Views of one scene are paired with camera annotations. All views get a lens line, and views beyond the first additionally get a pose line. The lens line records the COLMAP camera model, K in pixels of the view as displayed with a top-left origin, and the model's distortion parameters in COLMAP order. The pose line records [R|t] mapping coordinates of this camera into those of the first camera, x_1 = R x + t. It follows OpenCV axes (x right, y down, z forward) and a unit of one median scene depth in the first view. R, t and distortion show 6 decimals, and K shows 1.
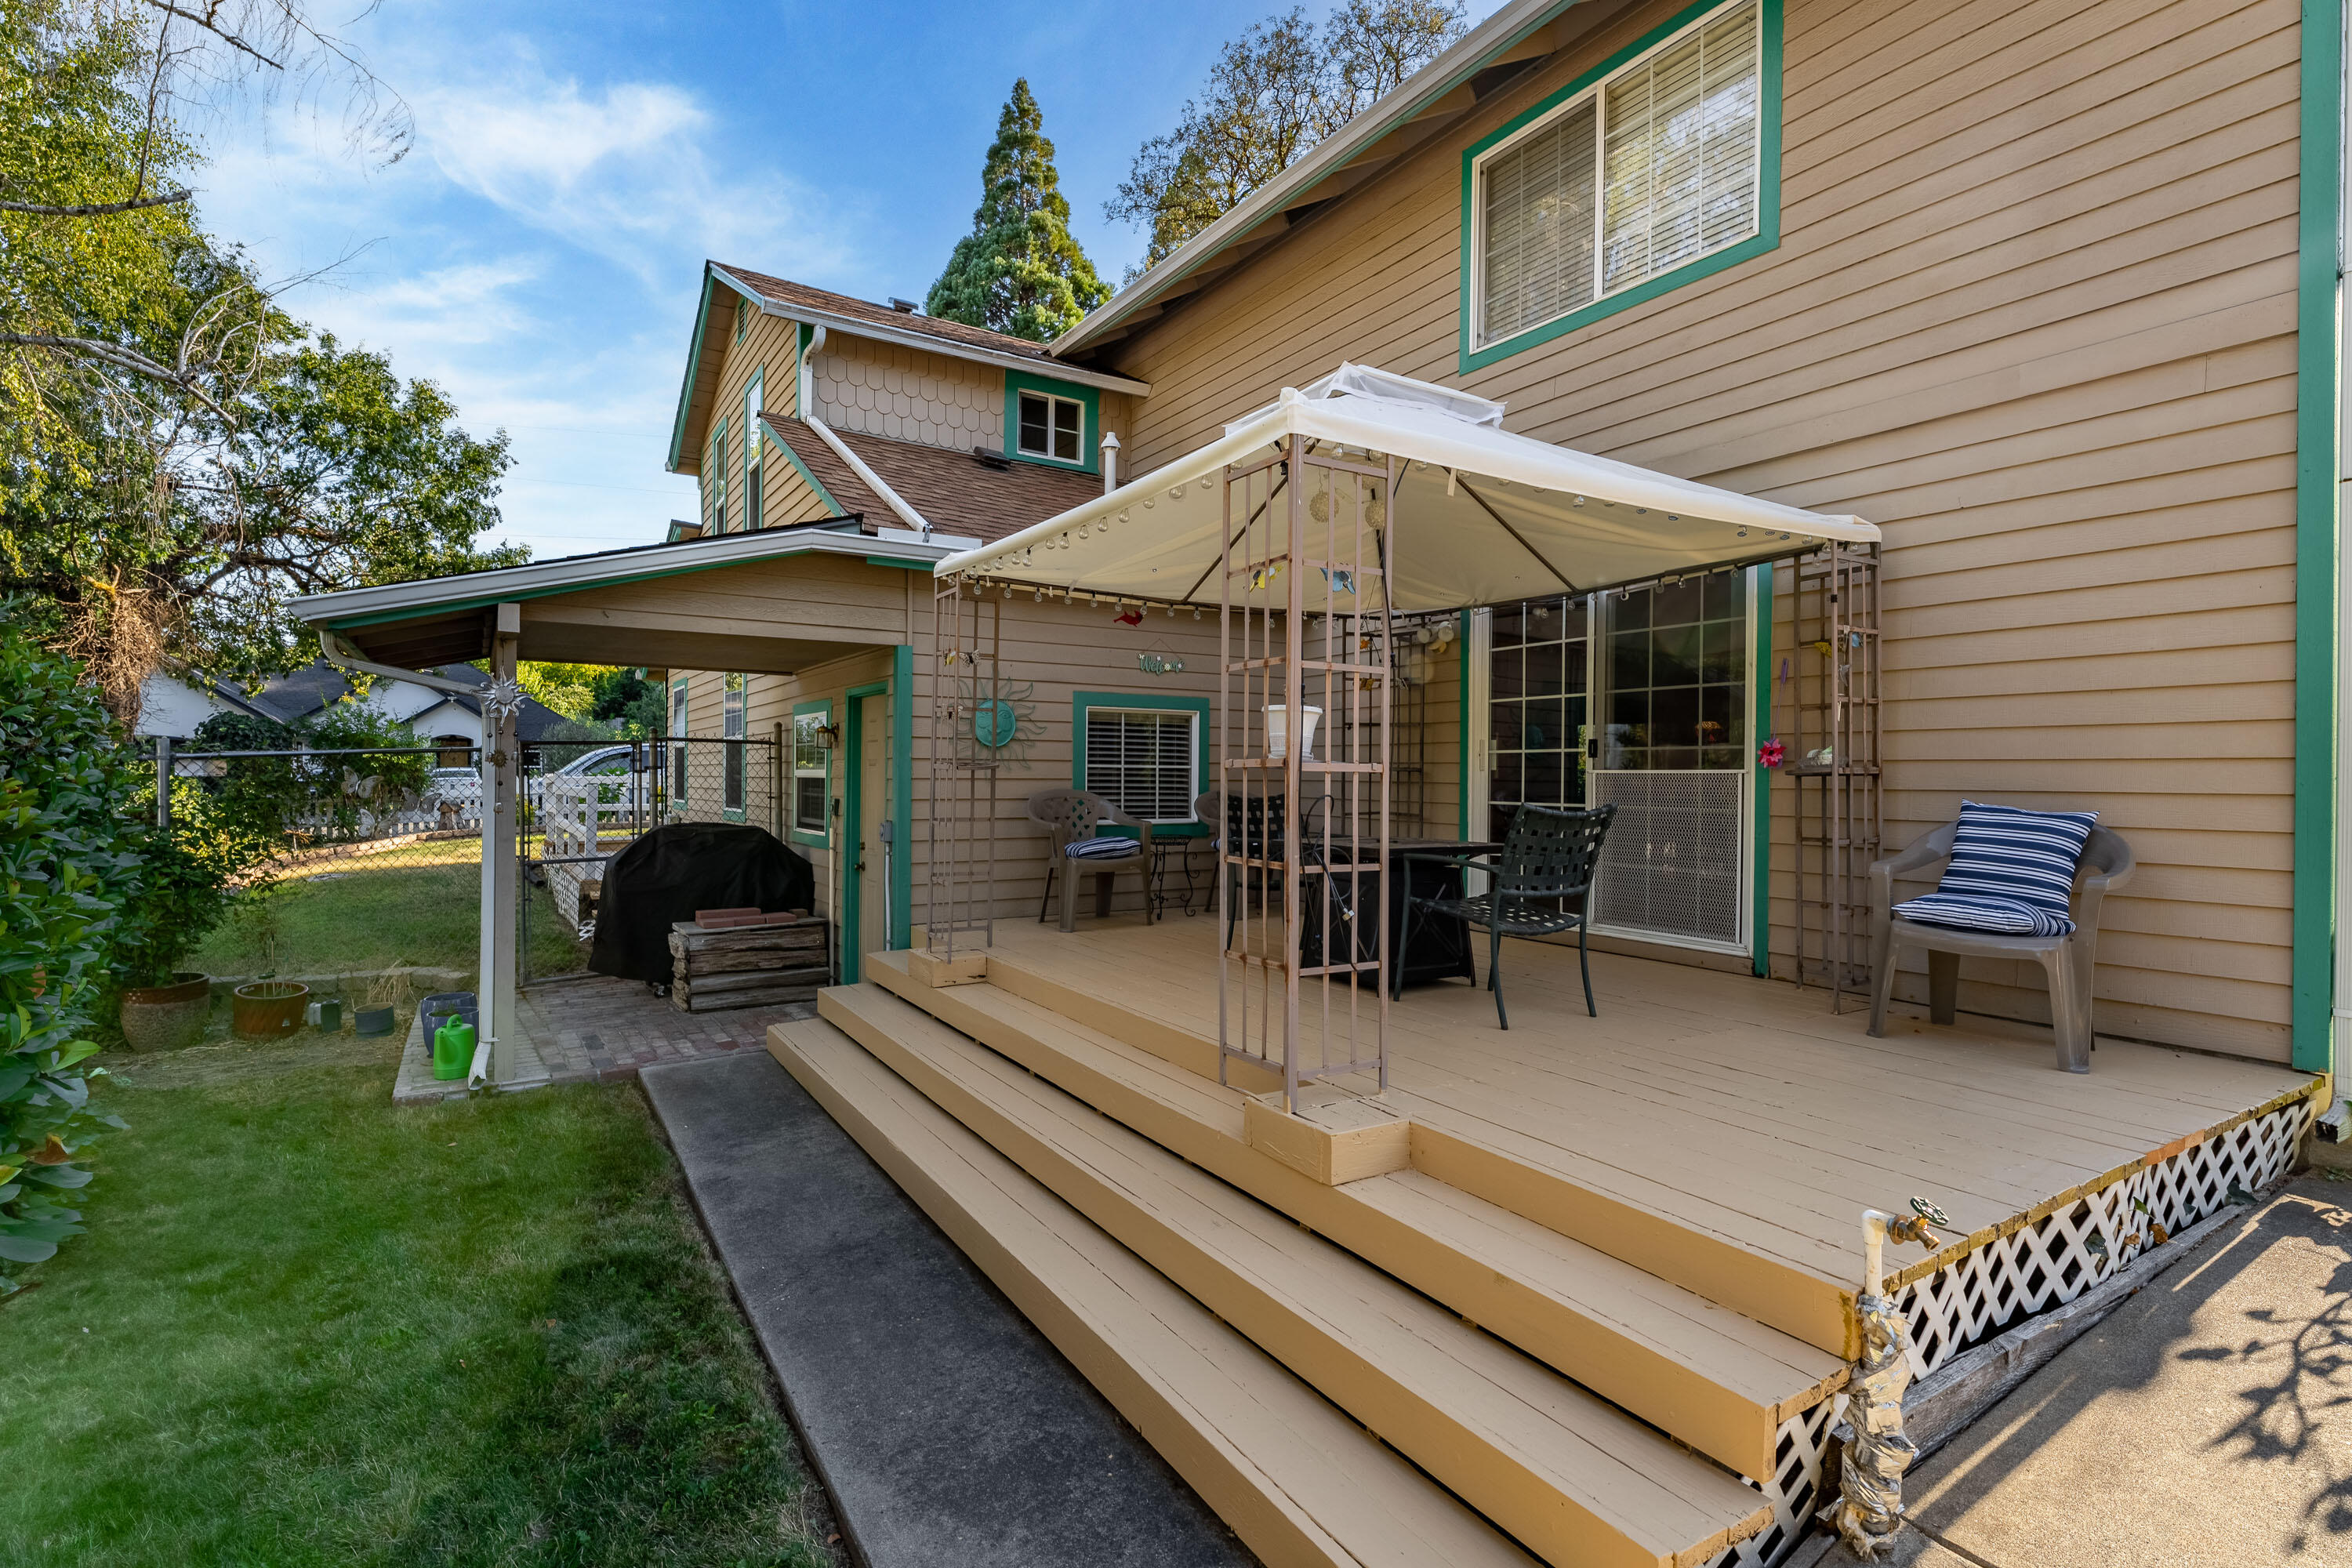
lens RADIAL K [[1086.7, 0, 1187.7], [0, 1086.7, 764.2], [0, 0, 1]] dist [0.002801, -0.000241]
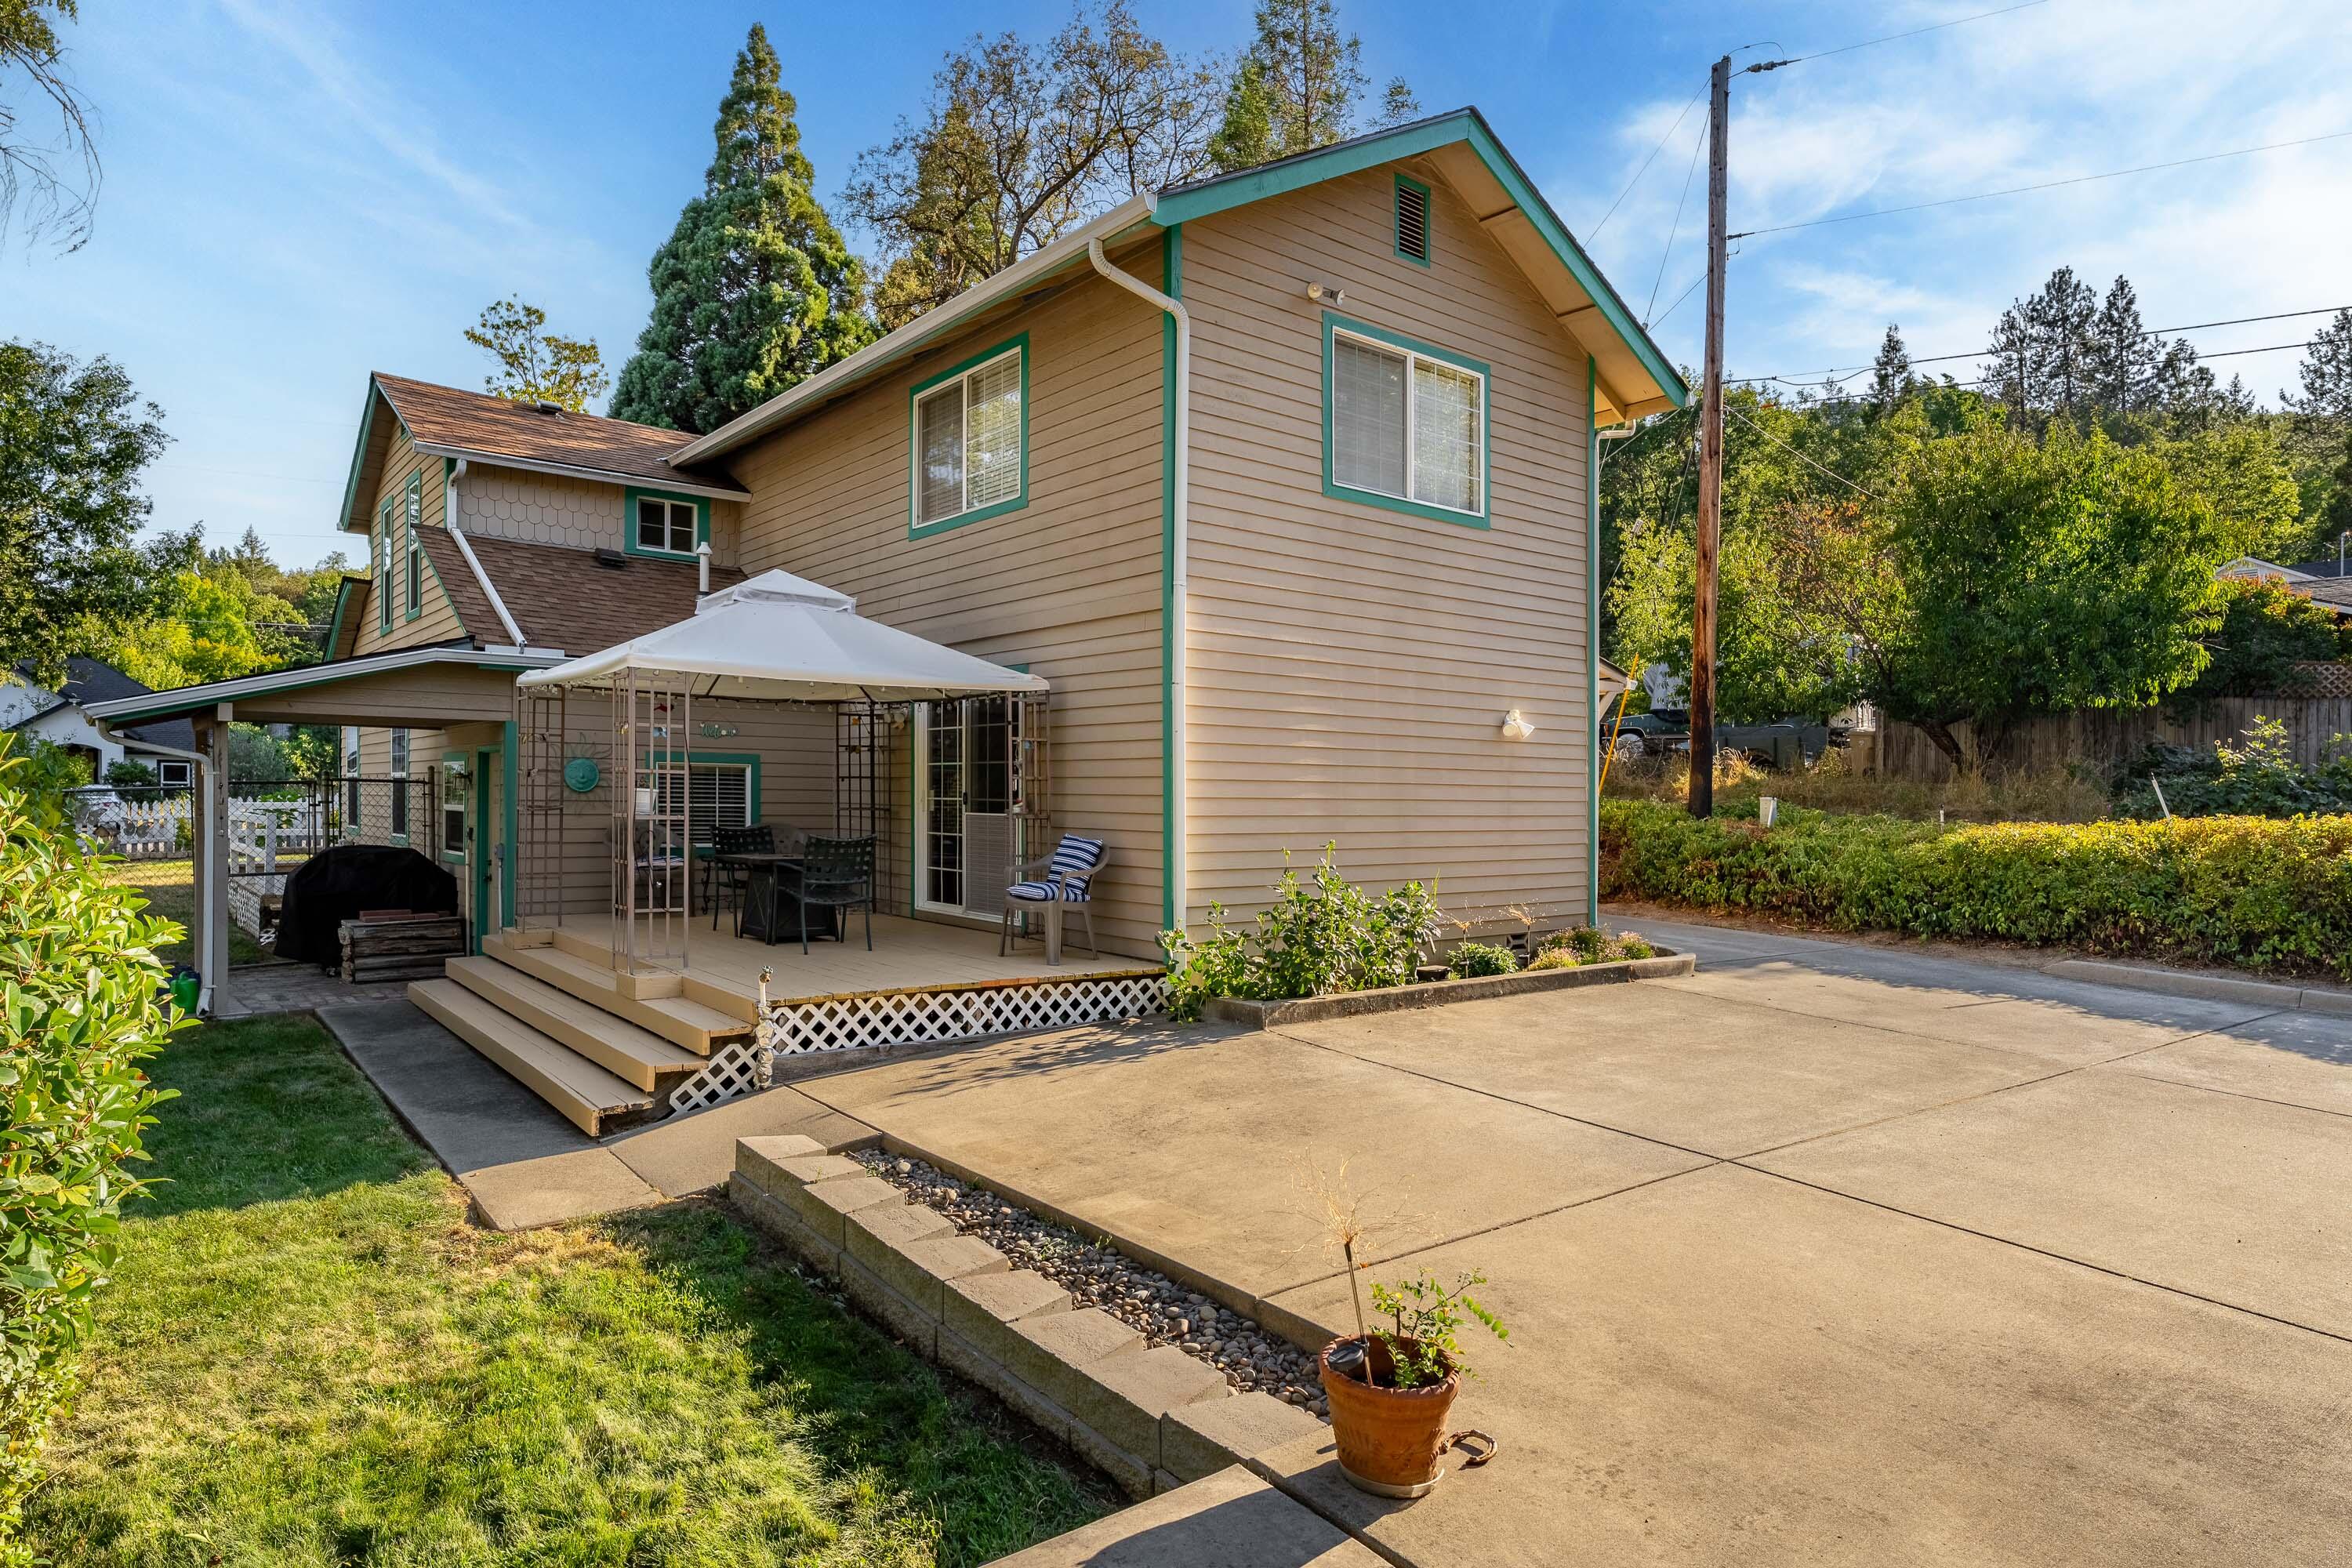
lens RADIAL K [[1351.5, 0, 1172.5], [0, 1351.5, 808.2], [0, 0, 1]] dist [0.008641, -0.002216]
pose [[0.995088, 0.006302, 0.098796, 0.299698], [-0.008384, 0.999751, 0.020669, -0.027376], [-0.098641, -0.021396, 0.994893, -0.599871]]
